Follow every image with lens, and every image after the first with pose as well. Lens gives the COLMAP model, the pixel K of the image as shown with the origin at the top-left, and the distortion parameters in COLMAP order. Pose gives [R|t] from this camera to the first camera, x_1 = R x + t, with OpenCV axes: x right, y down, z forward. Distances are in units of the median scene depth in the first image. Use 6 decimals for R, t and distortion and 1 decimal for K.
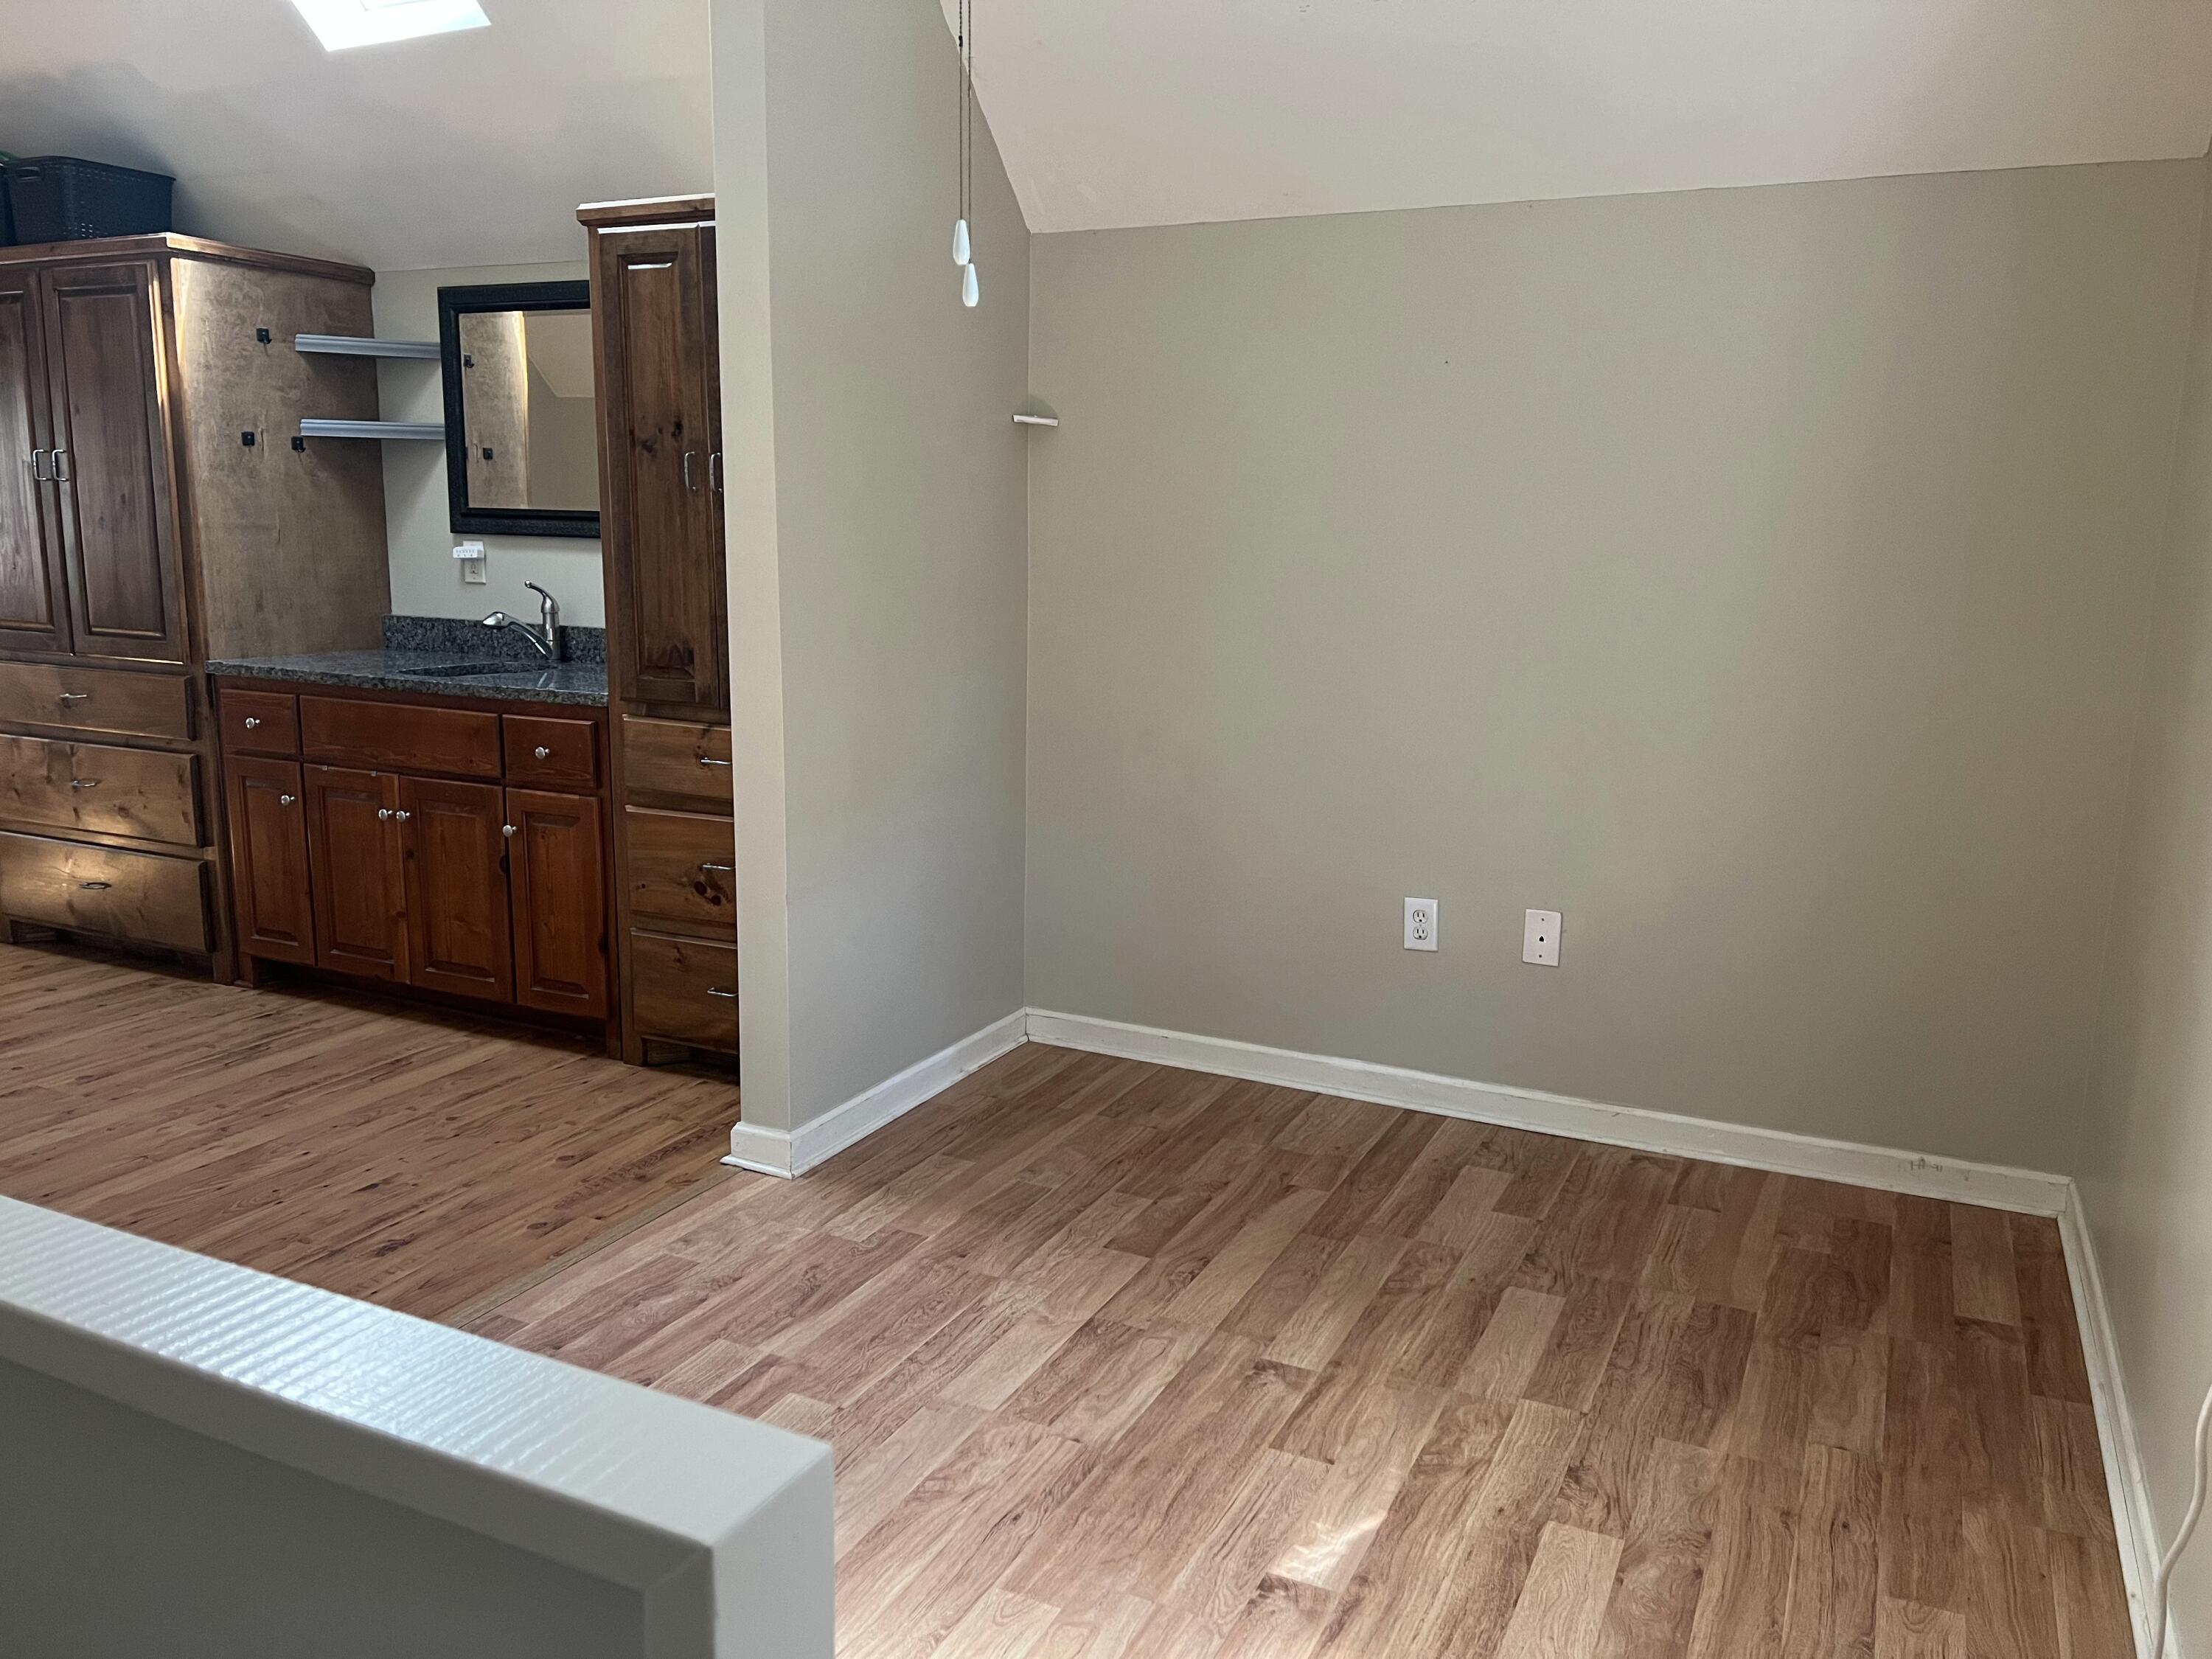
lens RADIAL K [[1658.8, 0, 1119.7], [0, 1658.8, 826.7], [0, 0, 1]] dist [0.058870, -0.054384]
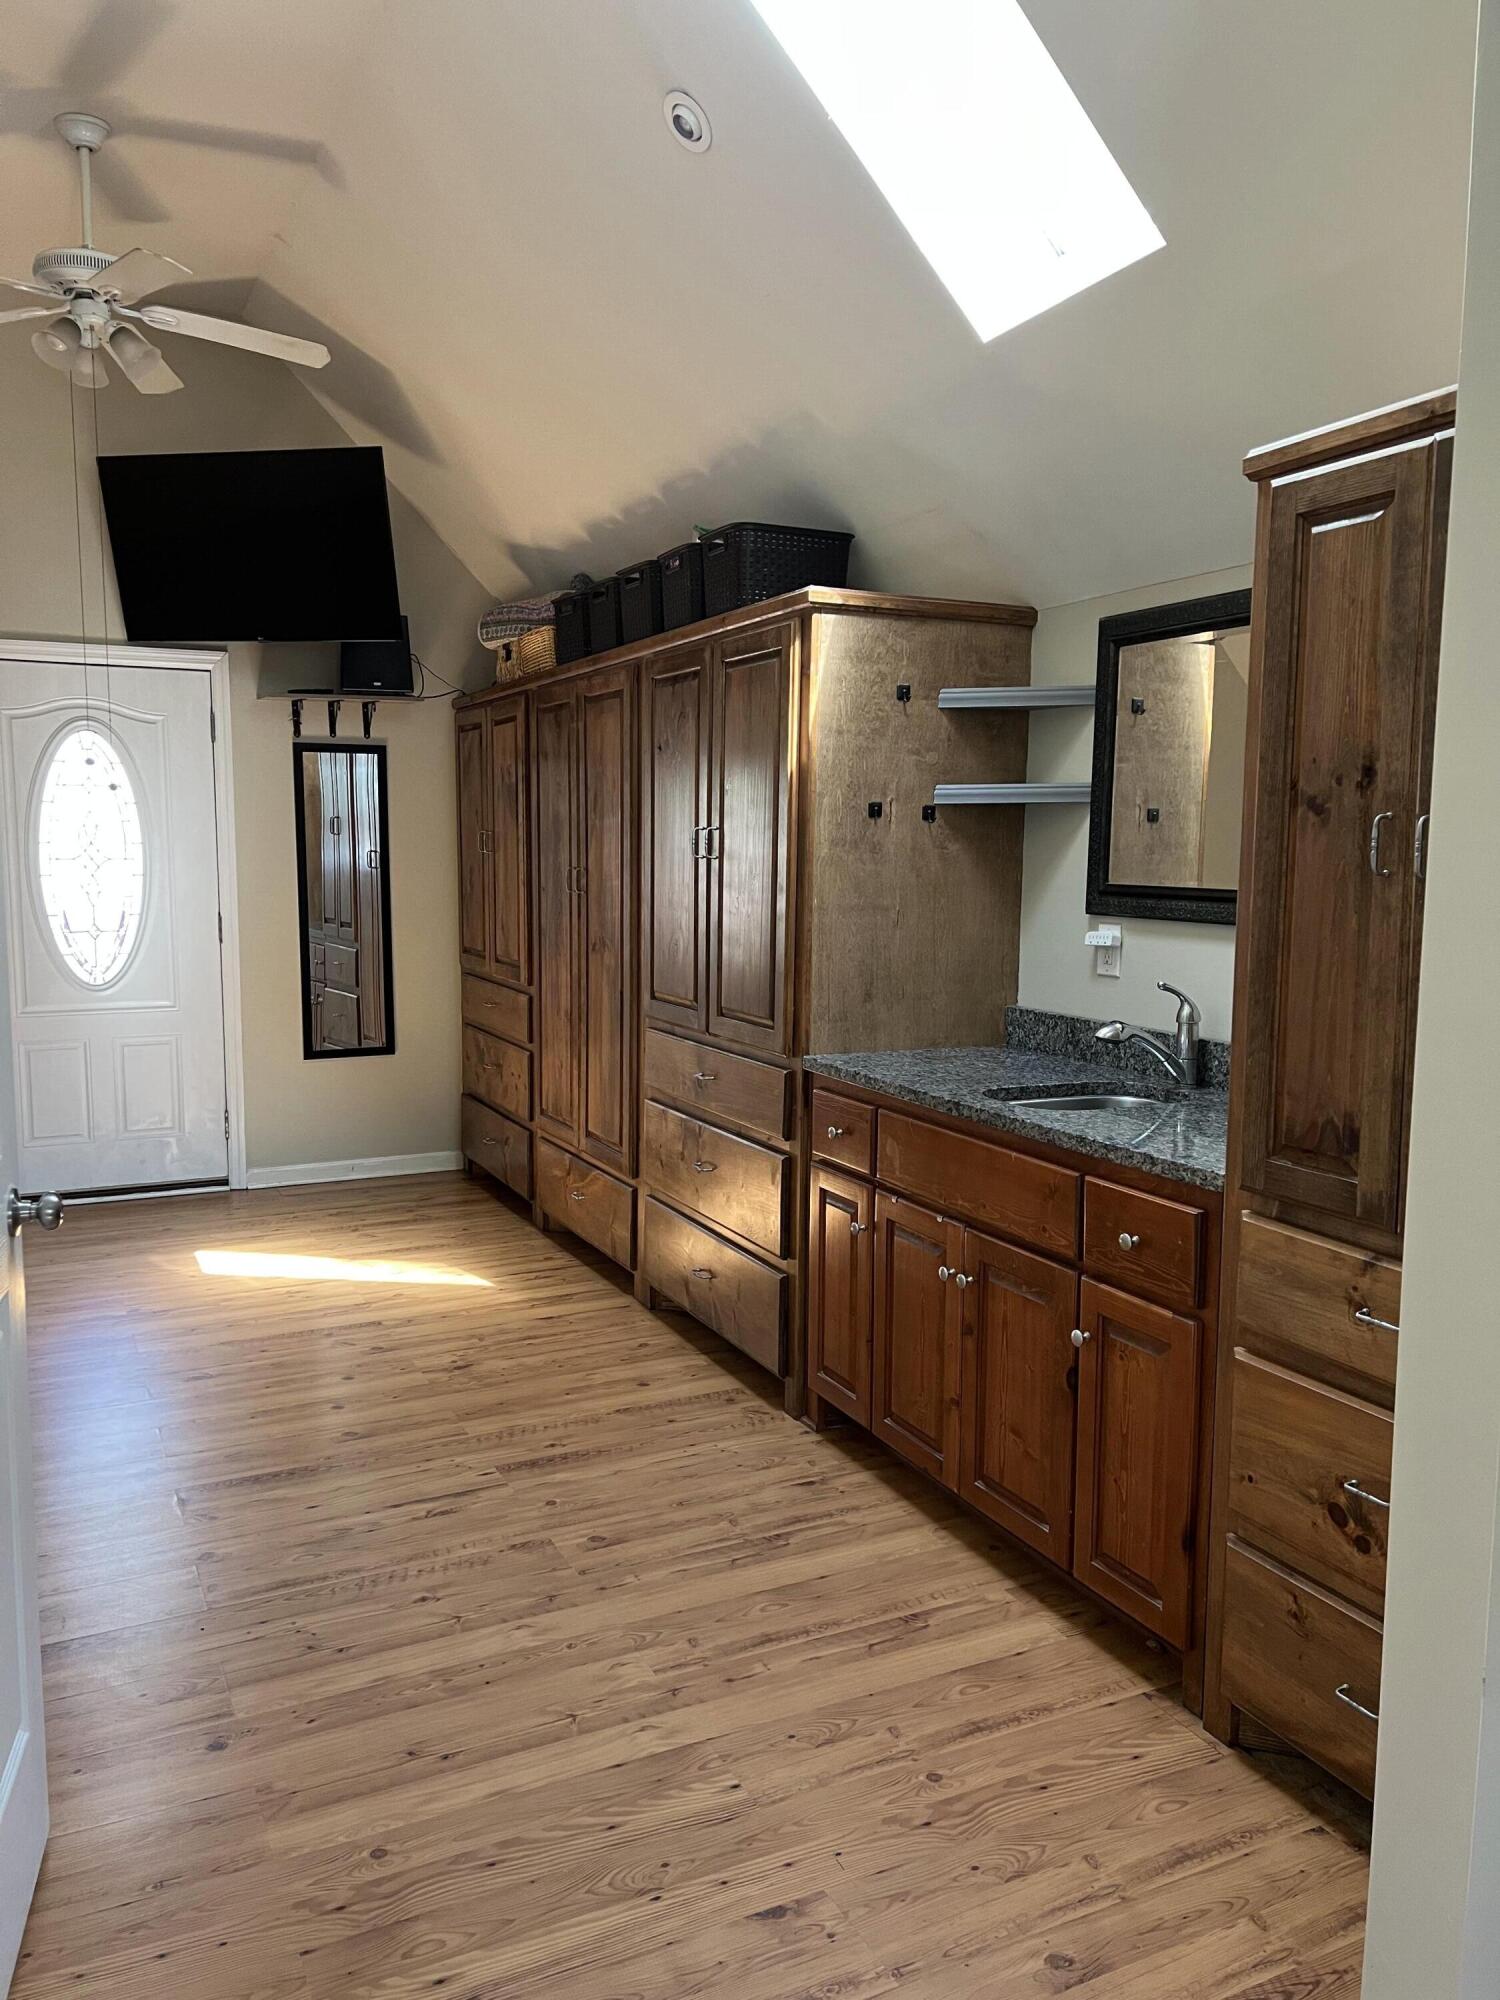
lens RADIAL K [[1499.8, 0, 734.6], [0, 1499.8, 1009.9], [0, 0, 1]] dist [0.058870, -0.054384]
pose [[0.774520, 0.060811, -0.629619, -0.079736], [-0.112404, 0.992758, -0.042388, -0.092836], [0.622482, 0.103602, 0.775747, 0.388394]]
